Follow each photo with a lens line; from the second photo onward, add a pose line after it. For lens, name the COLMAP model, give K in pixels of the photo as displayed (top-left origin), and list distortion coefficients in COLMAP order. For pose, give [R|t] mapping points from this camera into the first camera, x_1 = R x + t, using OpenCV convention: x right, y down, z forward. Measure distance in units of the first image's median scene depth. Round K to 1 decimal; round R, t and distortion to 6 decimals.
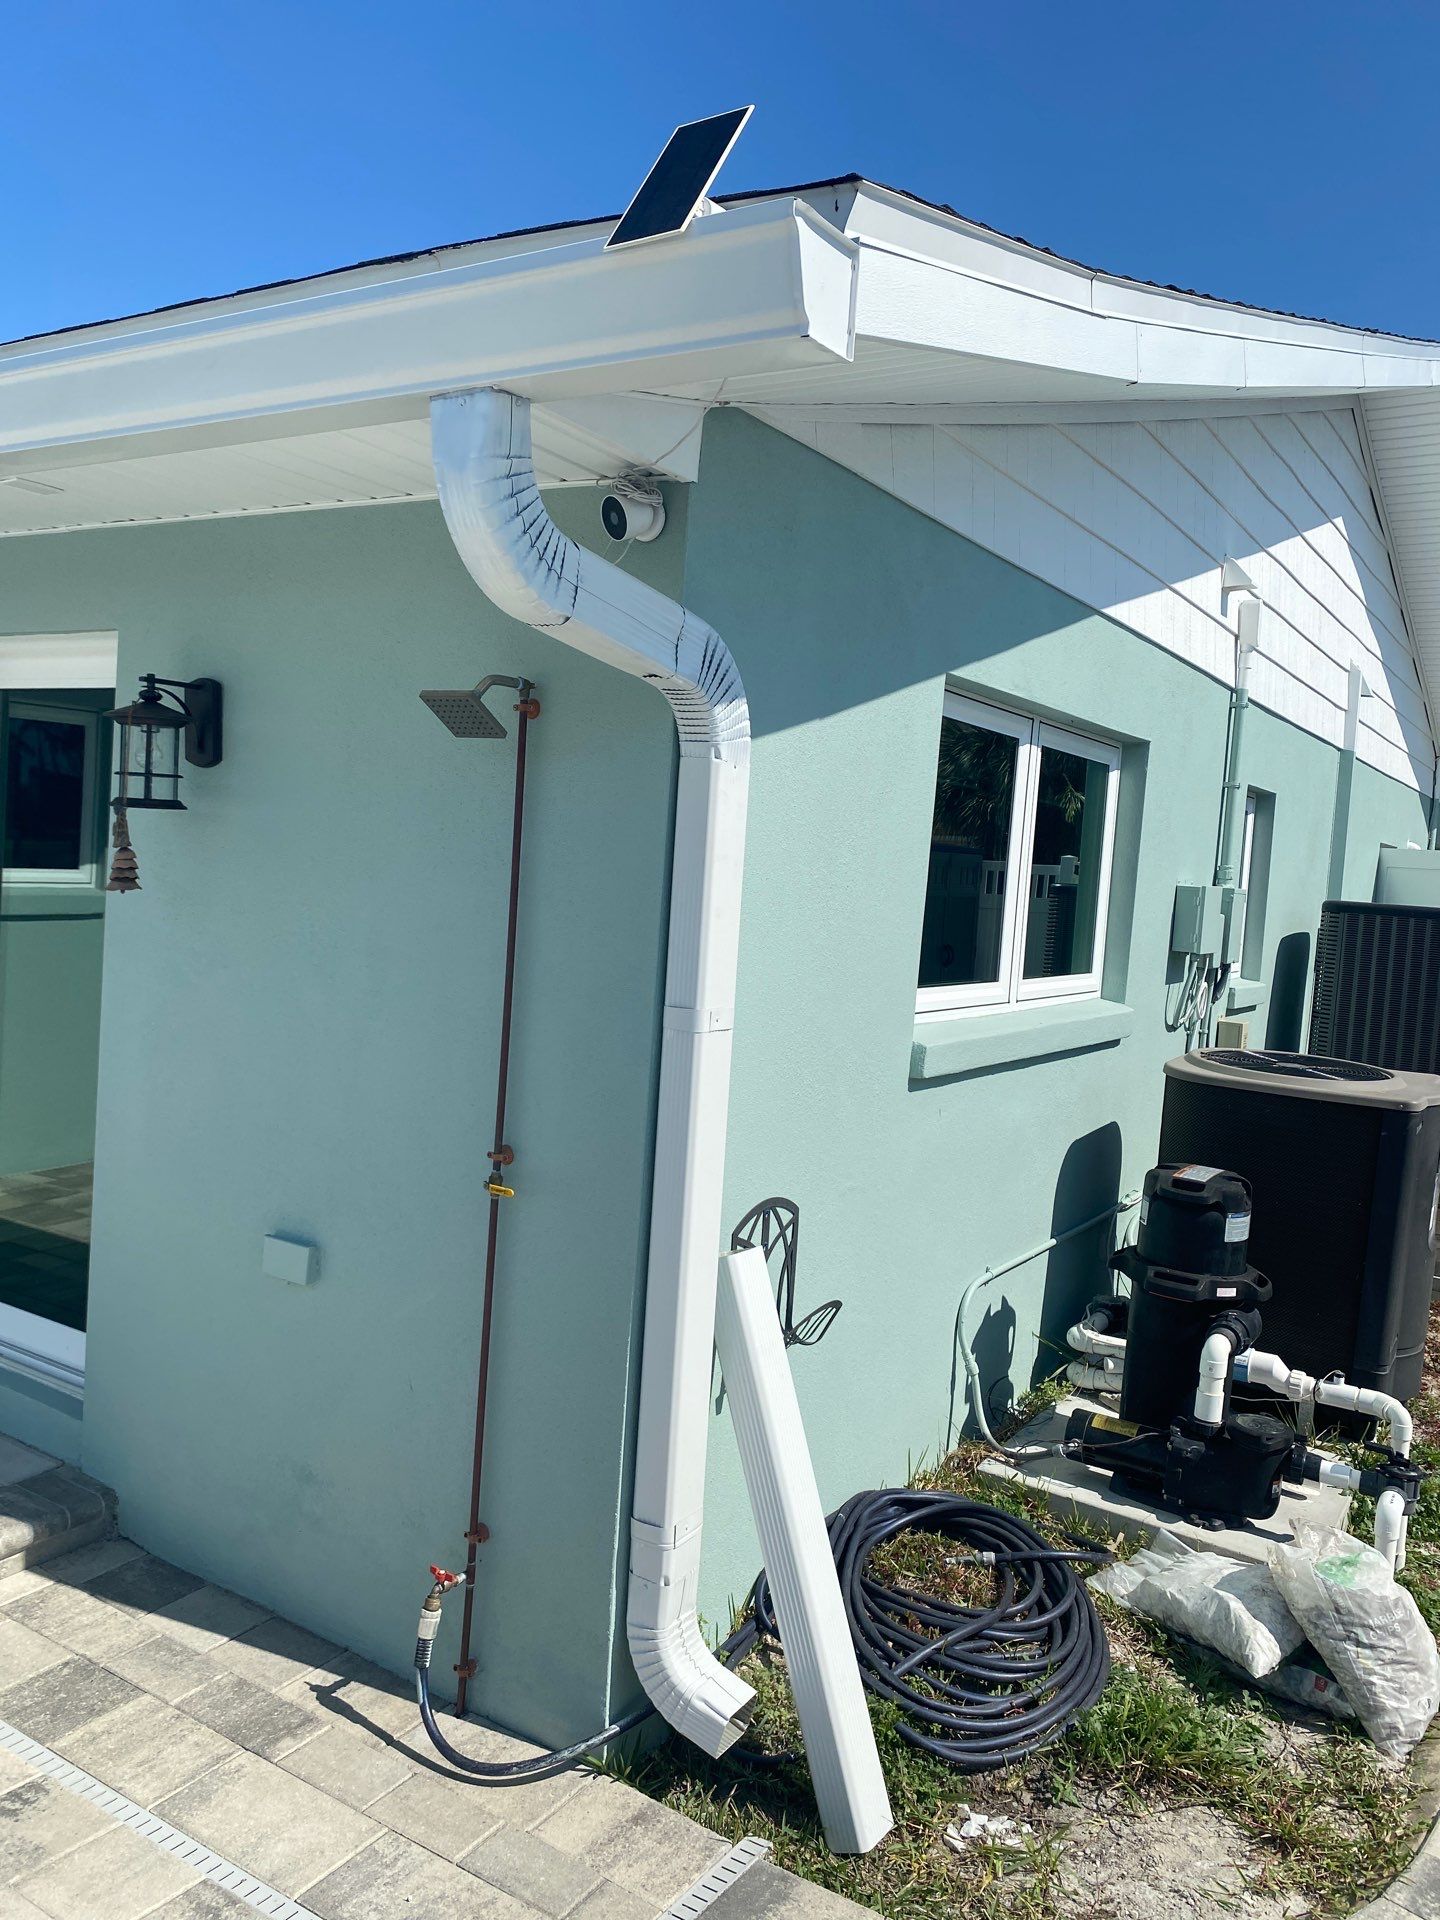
lens RADIAL K [[1465.2, 0, 720.0], [0, 1465.2, 960.0], [0, 0, 1]] dist [0.098548, -0.132732]
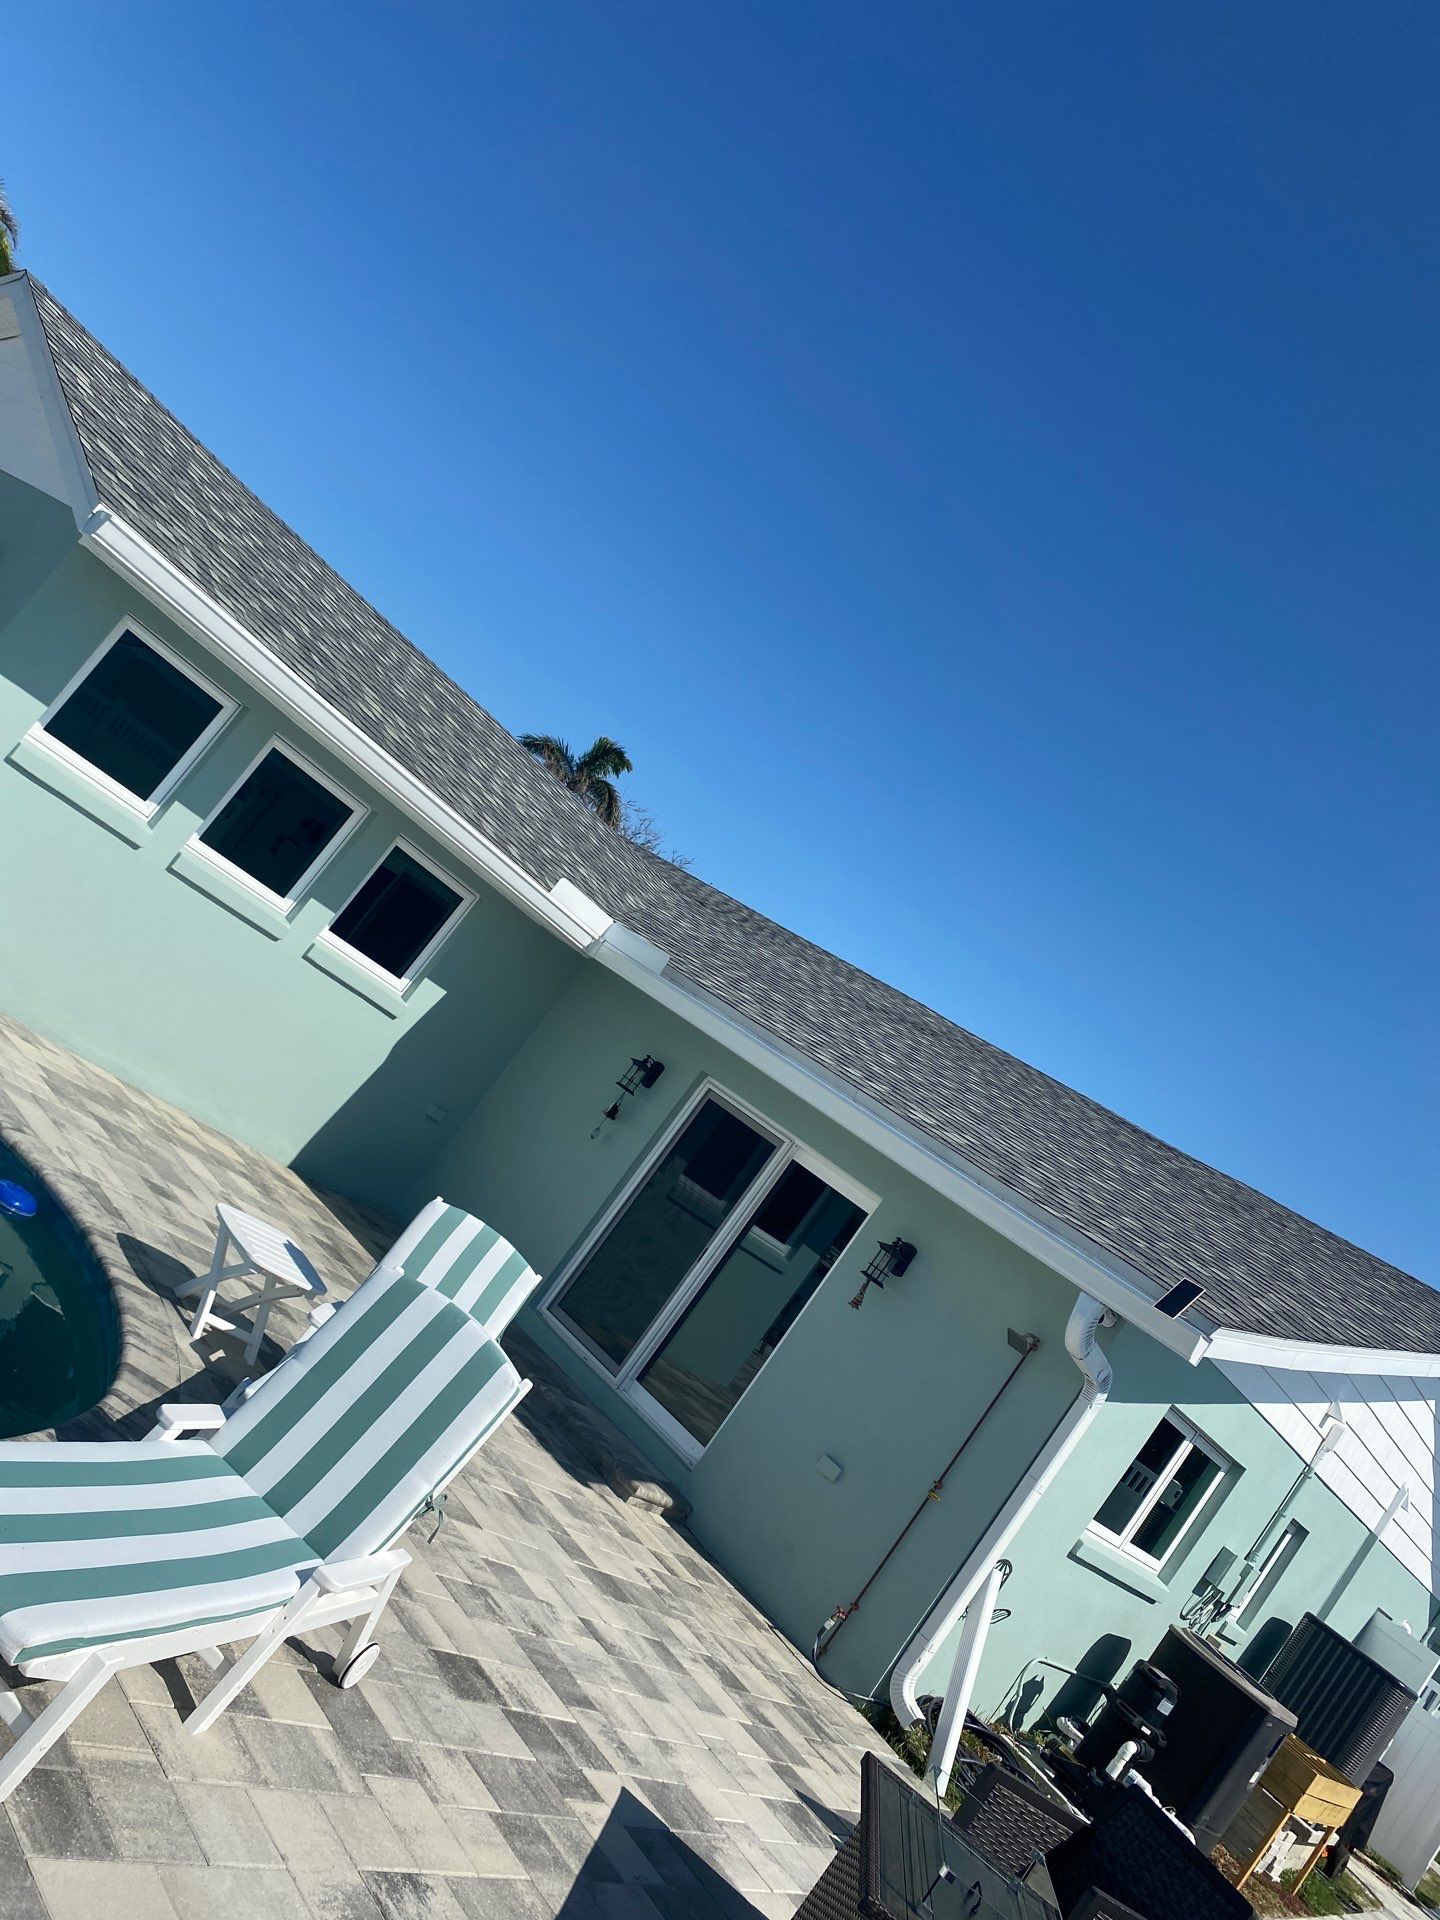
lens RADIAL K [[1556.3, 0, 716.3], [0, 1556.3, 931.5], [0, 0, 1]] dist [0.025314, 0.005526]
pose [[0.836772, 0.522552, -0.163560, -0.394096], [-0.546367, 0.816477, -0.186677, 0.045226], [0.035994, 0.245570, 0.968710, -1.447779]]
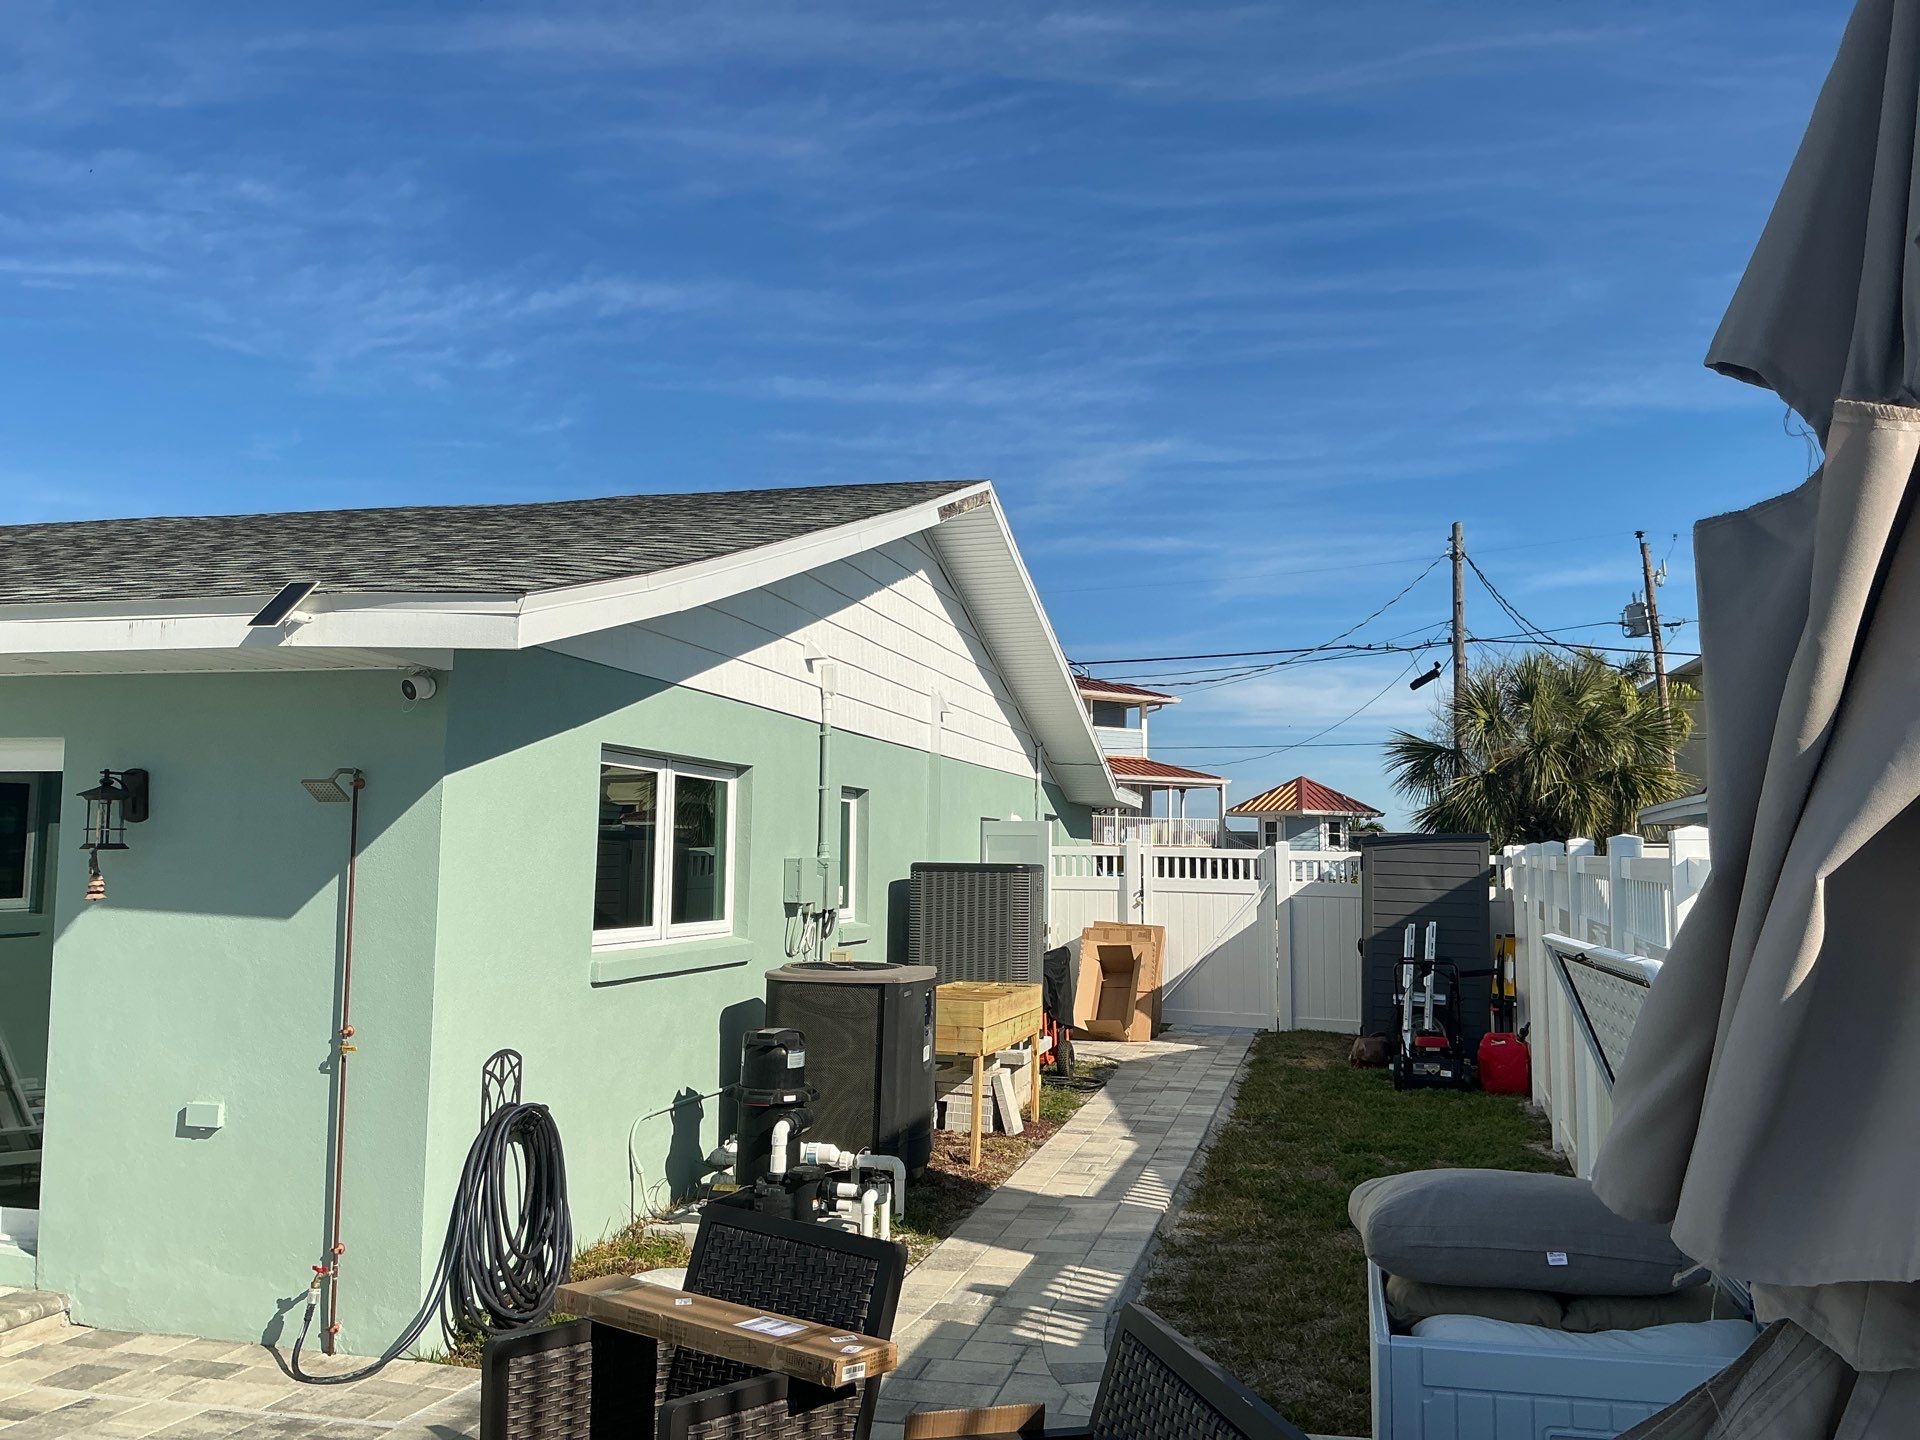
lens RADIAL K [[1556.3, 0, 960.0], [0, 1556.3, 720.0], [0, 0, 1]] dist [0.025314, 0.005526]
pose [[0.948634, -0.028935, 0.315048, -0.020563], [0.074261, 0.988353, -0.132833, 0.047794], [-0.307535, 0.149406, 0.939734, -0.777635]]
